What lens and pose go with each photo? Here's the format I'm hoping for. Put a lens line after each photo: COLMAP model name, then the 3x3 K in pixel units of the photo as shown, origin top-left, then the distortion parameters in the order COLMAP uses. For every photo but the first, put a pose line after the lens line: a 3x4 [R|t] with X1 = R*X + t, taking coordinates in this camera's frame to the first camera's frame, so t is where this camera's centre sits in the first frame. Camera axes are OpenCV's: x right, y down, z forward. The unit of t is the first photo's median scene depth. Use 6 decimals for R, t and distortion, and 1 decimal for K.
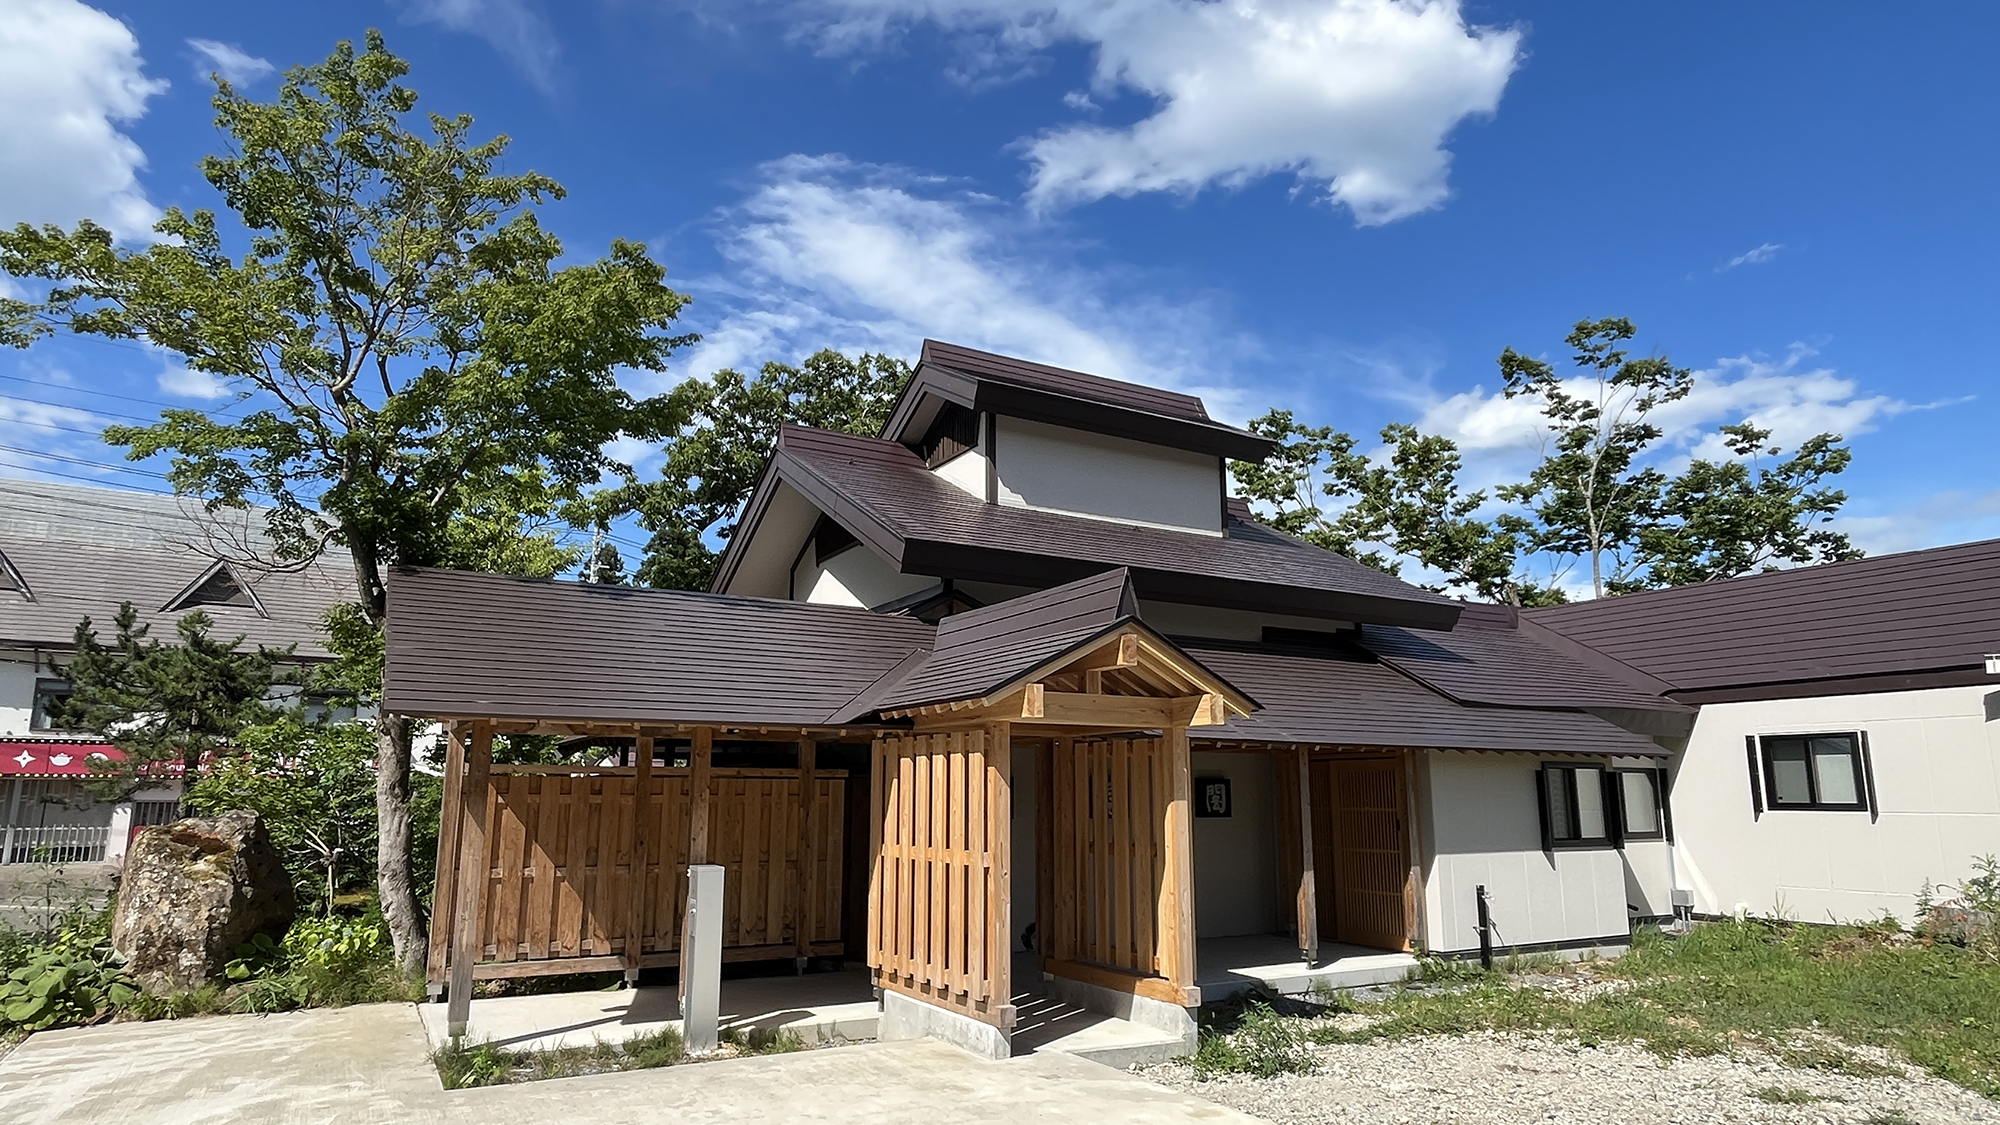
lens RADIAL K [[1164.9, 0, 1000.0], [0, 1164.9, 562.5], [0, 0, 1]] dist [-0.000213, -0.001213]
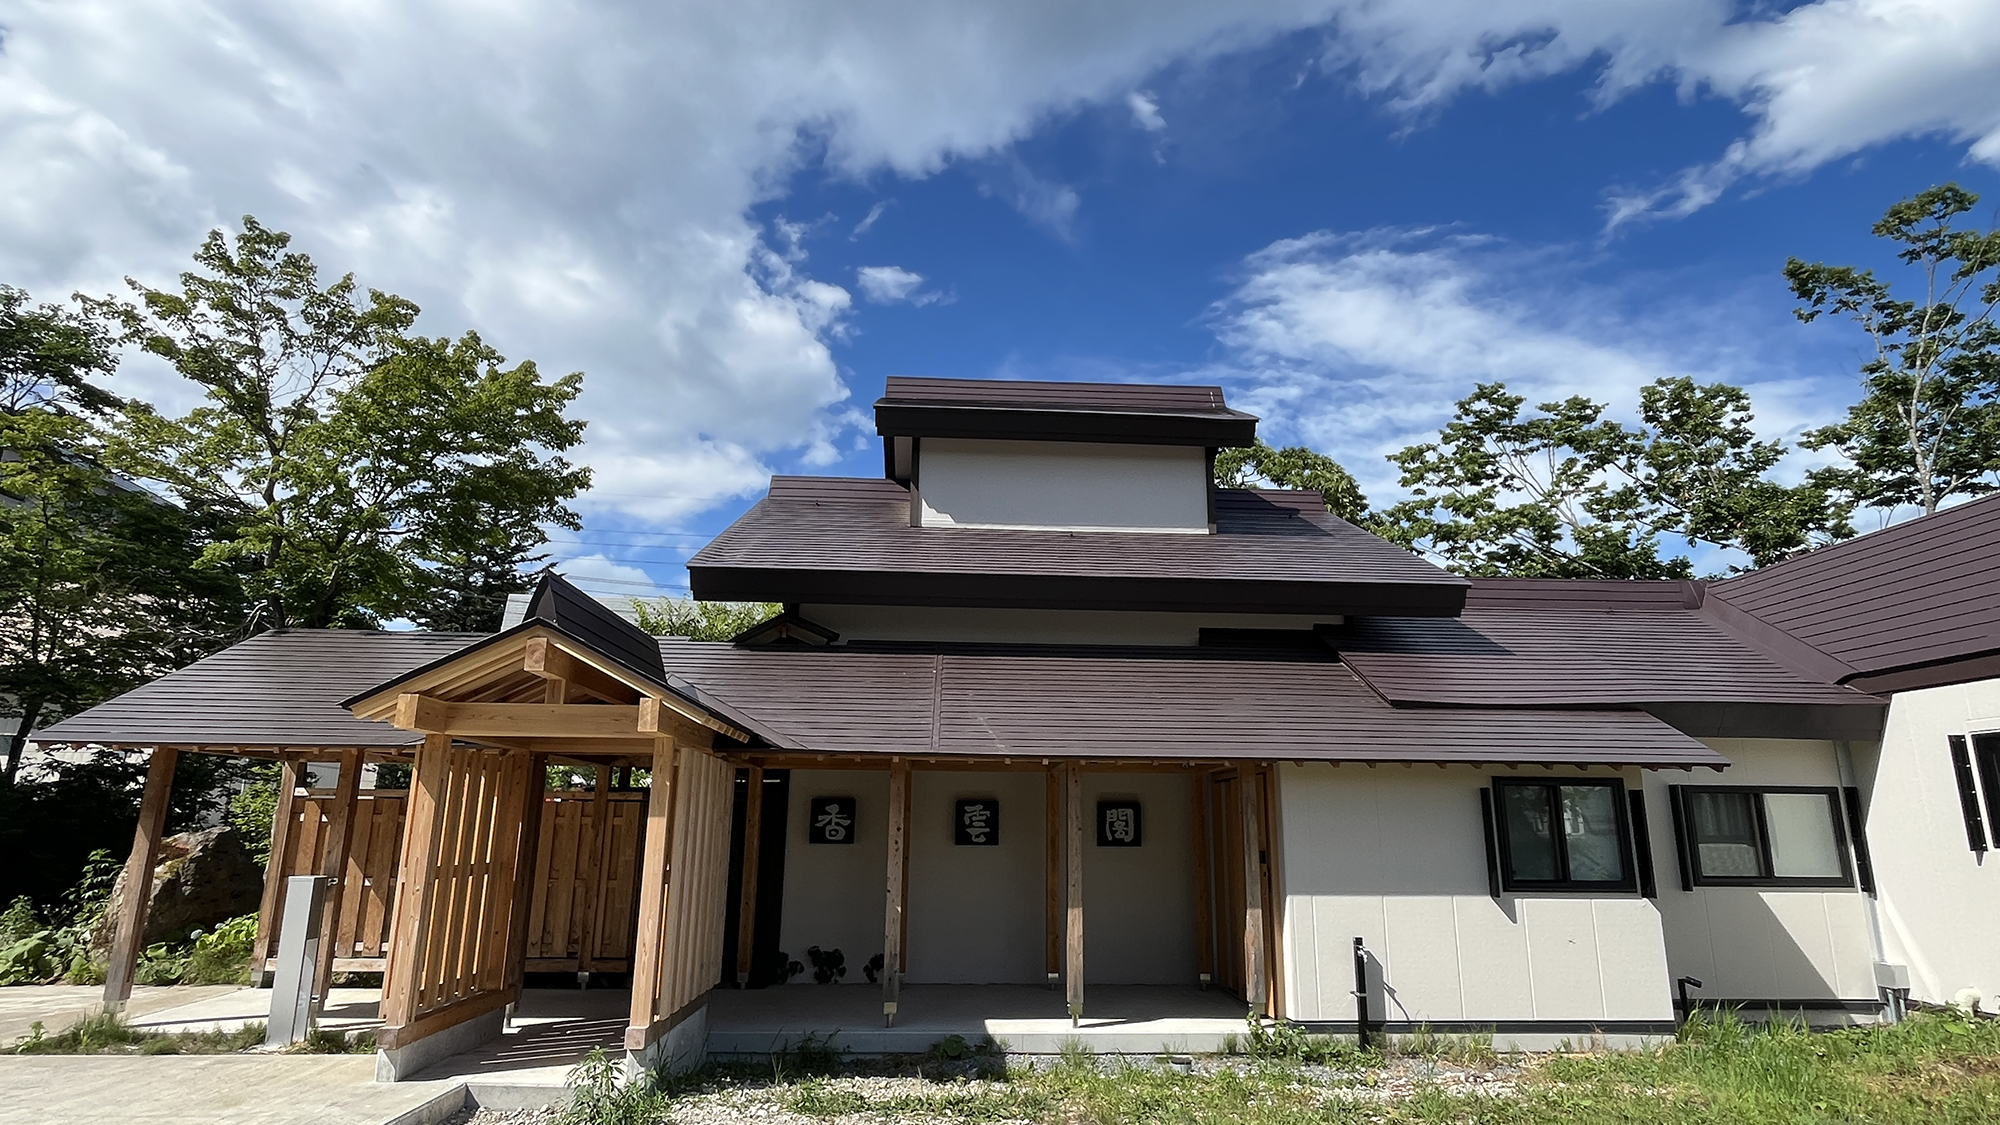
lens RADIAL K [[1063.8, 0, 1000.0], [0, 1063.8, 562.5], [0, 0, 1]] dist [-0.002290, 0.001214]
pose [[0.891928, -0.105163, -0.439779, 0.478871], [0.081889, 0.994064, -0.071626, 0.054137], [0.444701, 0.027872, 0.895245, 0.227070]]
